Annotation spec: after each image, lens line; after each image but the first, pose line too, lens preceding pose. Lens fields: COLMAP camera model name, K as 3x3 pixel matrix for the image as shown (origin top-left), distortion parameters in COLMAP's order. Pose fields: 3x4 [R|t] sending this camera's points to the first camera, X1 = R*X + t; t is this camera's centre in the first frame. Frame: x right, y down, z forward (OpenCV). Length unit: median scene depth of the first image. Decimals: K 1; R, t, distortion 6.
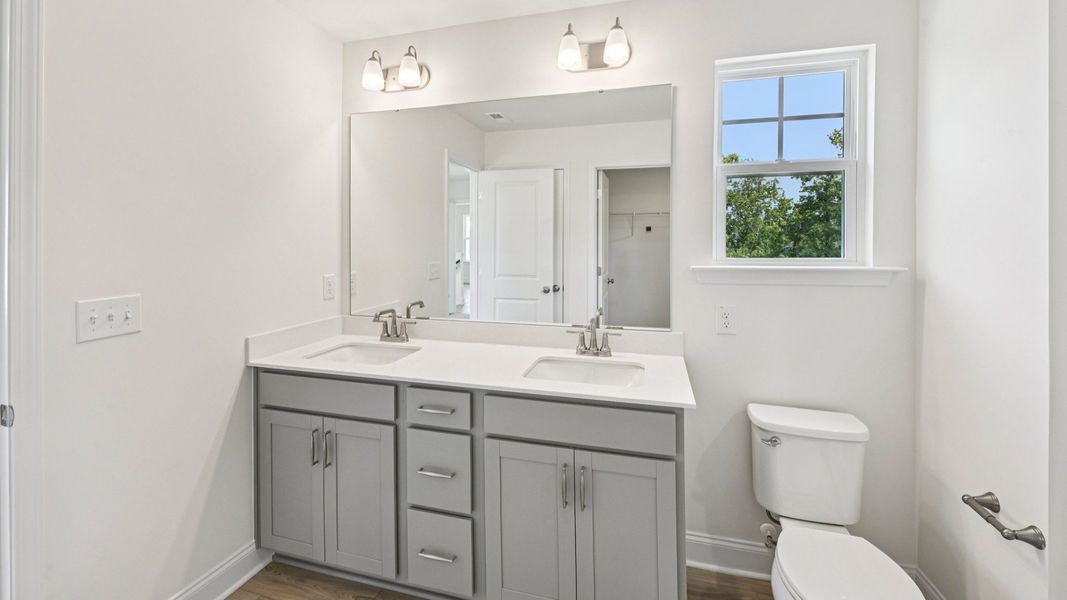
lens RADIAL K [[434.8, 0, 537.4], [0, 434.8, 296.6], [0, 0, 1]] dist [-0.027751, -0.000208]
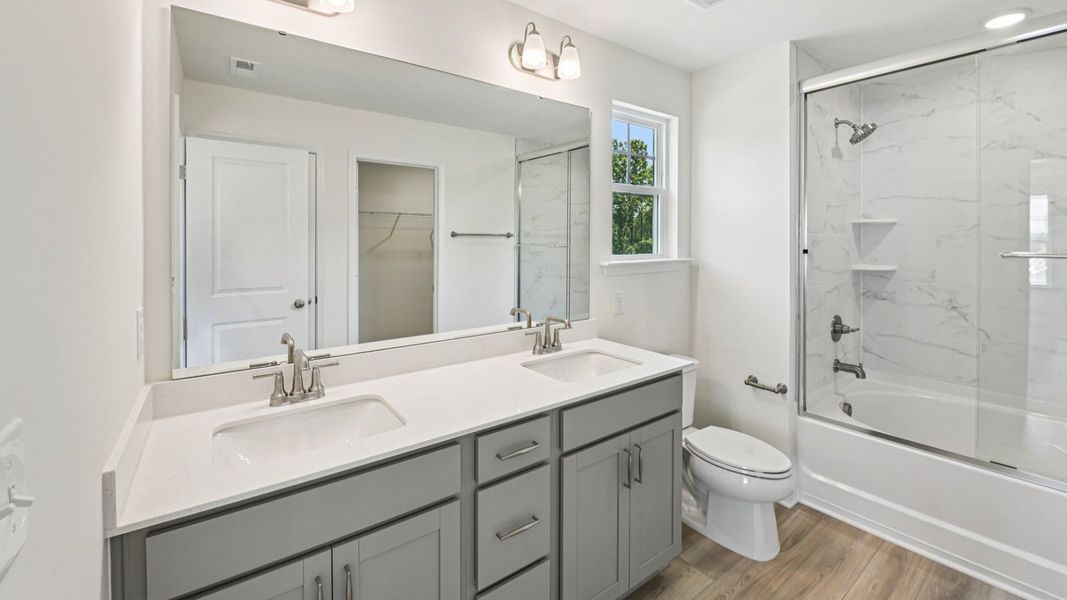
lens RADIAL K [[432.4, 0, 532.7], [0, 432.4, 289.5], [0, 0, 1]] dist [-0.021632, -0.000089]
pose [[0.601893, -0.081894, 0.794367, -0.492771], [0.097125, 0.994850, 0.028971, -0.032810], [-0.792649, 0.059715, 0.606747, 0.281306]]
